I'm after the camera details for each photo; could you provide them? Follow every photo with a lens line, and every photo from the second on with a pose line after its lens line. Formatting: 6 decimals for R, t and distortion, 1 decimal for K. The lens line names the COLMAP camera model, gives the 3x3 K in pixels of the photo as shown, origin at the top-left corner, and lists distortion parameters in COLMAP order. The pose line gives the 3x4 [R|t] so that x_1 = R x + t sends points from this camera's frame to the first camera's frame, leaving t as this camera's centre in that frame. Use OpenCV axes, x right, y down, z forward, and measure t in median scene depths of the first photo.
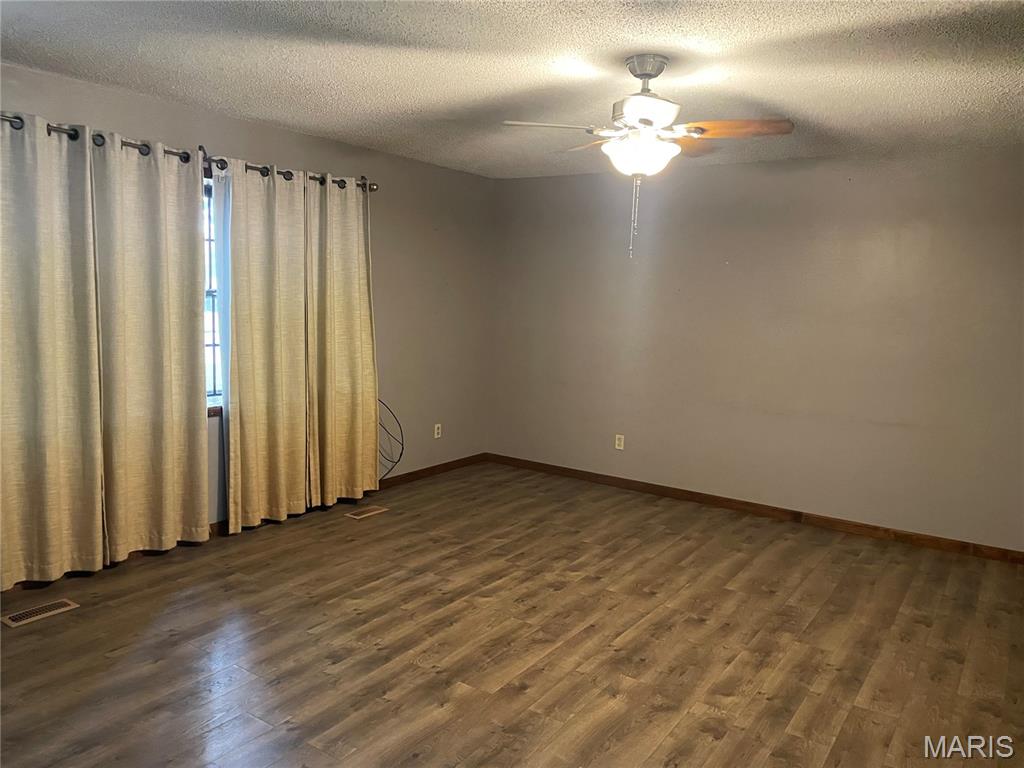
lens RADIAL K [[781.4, 0, 511.7], [0, 781.4, 382.3], [0, 0, 1]] dist [-0.005309, -0.021466]
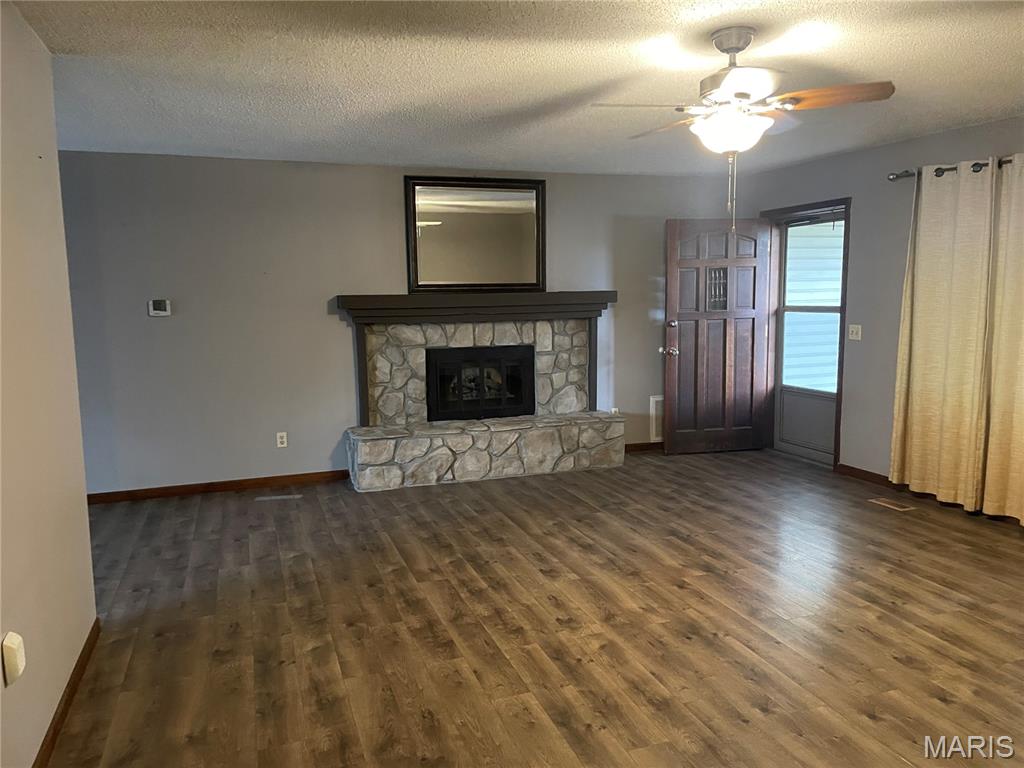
lens RADIAL K [[781.4, 0, 512.0], [0, 781.4, 383.8], [0, 0, 1]] dist [-0.005309, -0.021466]
pose [[-0.593603, 0.082582, -0.800510, 1.088453], [-0.094712, 0.980639, 0.171397, -0.129655], [0.799165, 0.177559, -0.574289, 1.318848]]
